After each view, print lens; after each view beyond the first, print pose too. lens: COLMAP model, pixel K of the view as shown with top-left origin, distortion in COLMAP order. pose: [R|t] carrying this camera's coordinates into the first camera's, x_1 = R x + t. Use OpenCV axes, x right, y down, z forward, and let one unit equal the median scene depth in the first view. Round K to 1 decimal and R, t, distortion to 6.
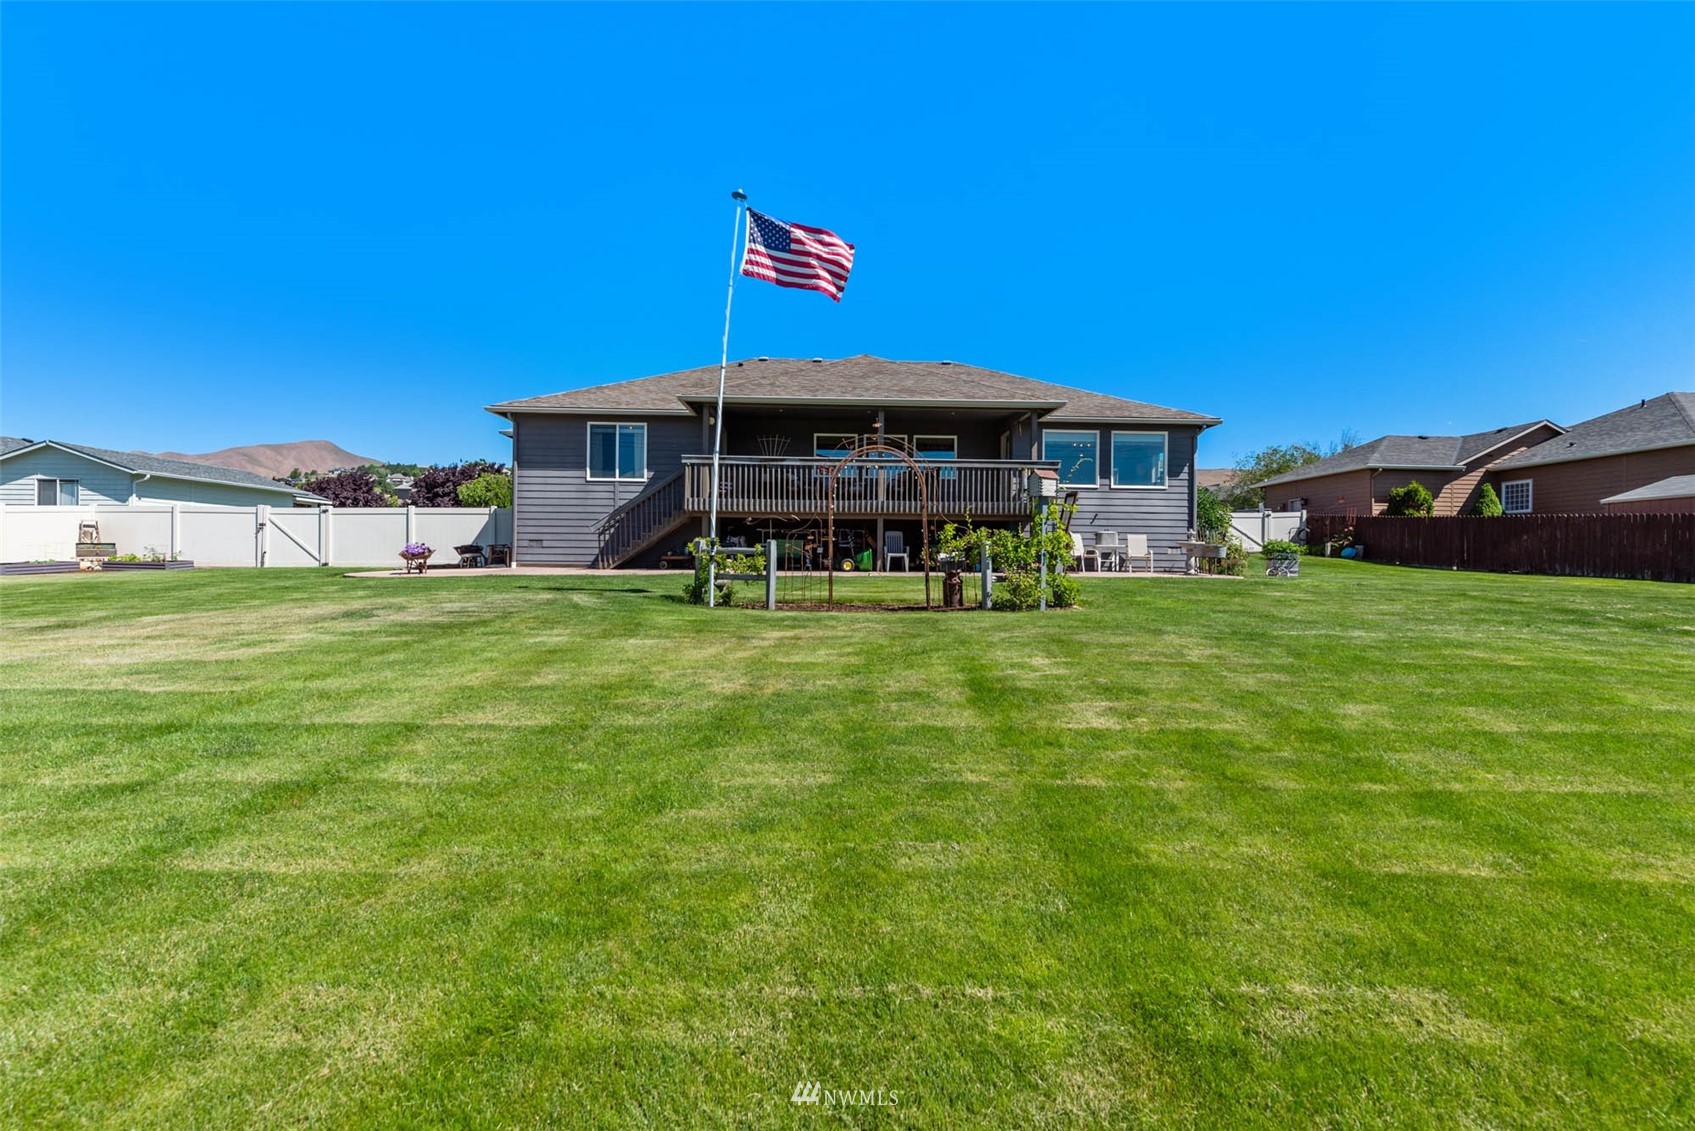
lens RADIAL K [[759.9, 0, 854.7], [0, 759.9, 562.3], [0, 0, 1]] dist [0.001335, 0.000042]
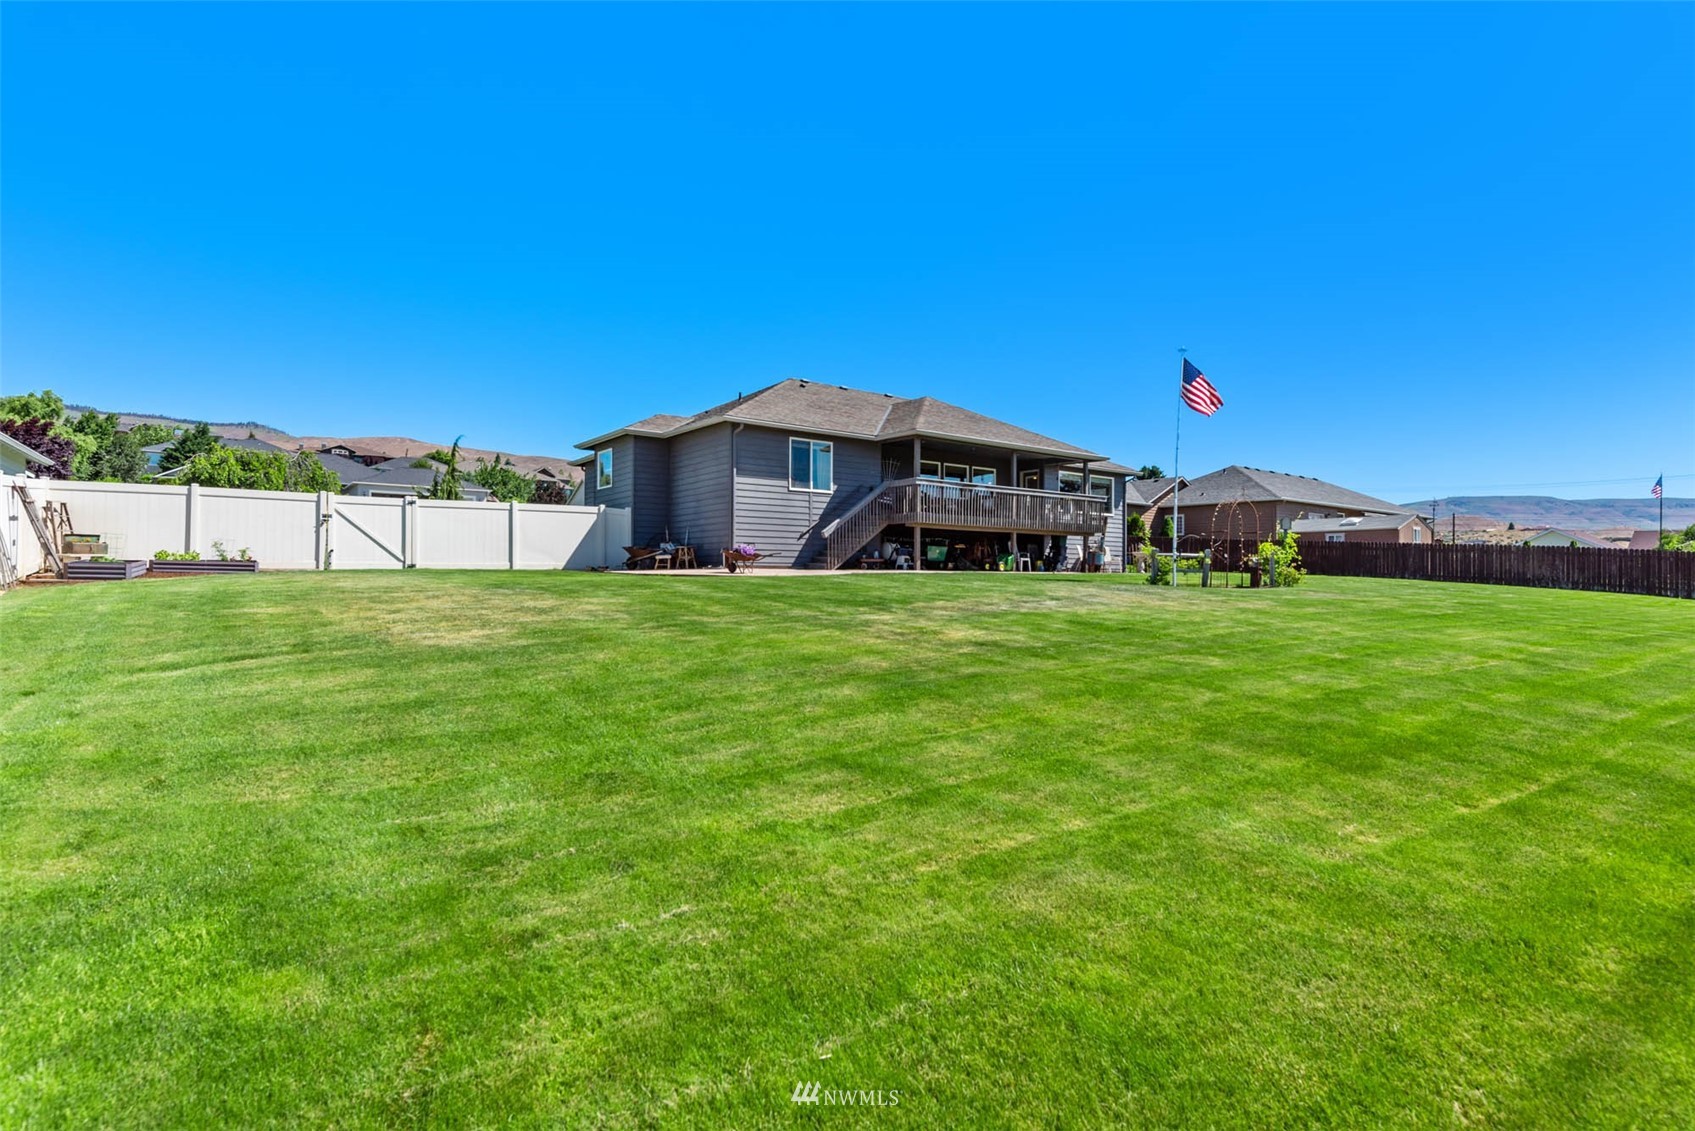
lens RADIAL K [[871.6, 0, 850.8], [0, 871.6, 556.6], [0, 0, 1]] dist [-0.000115, -0.000111]
pose [[0.817081, 0.009653, 0.576442, -0.858970], [0.001113, 0.999832, -0.018321, 0.010615], [-0.576522, 0.015611, 0.816933, -0.070406]]
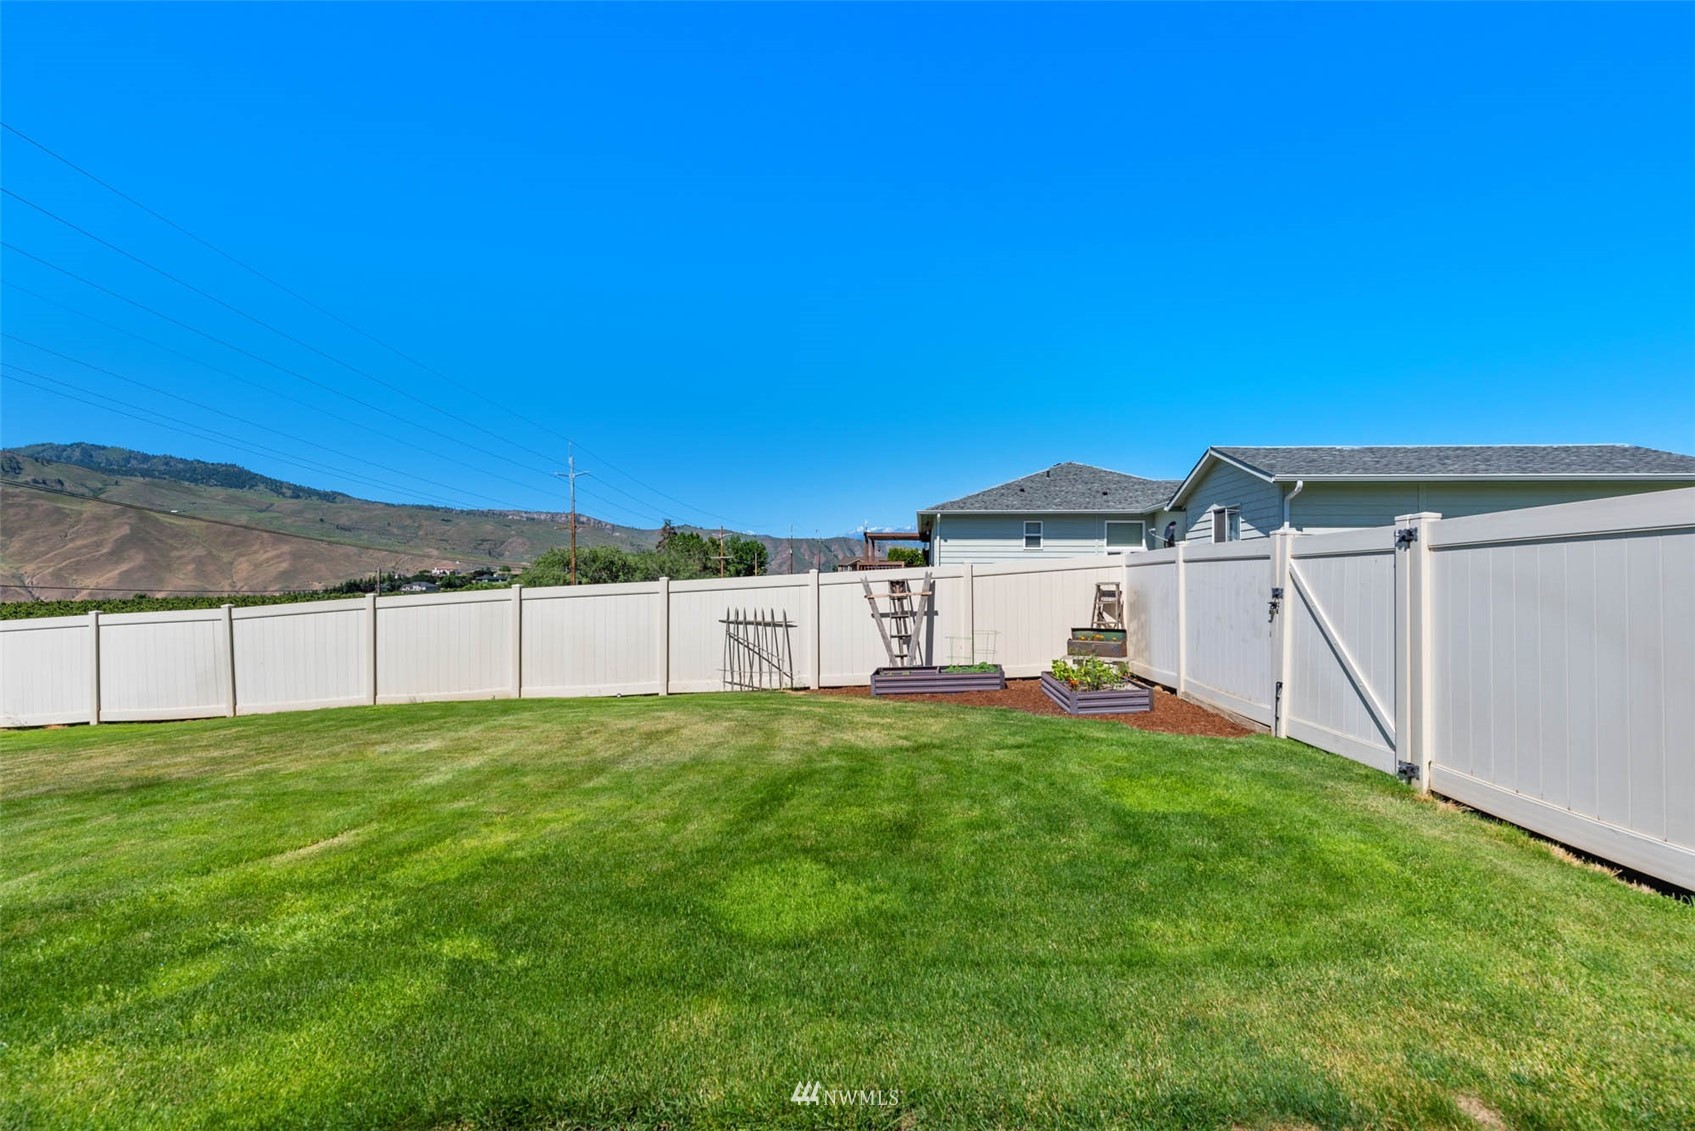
lens RADIAL K [[778.8, 0, 847.5], [0, 778.8, 565.5], [0, 0, 1]] dist [0.000489, -0.000298]
pose [[-0.084067, -0.024711, -0.996154, -0.450237], [-0.001828, 0.999695, -0.024644, -0.052987], [0.996458, -0.000251, -0.084087, 0.854820]]
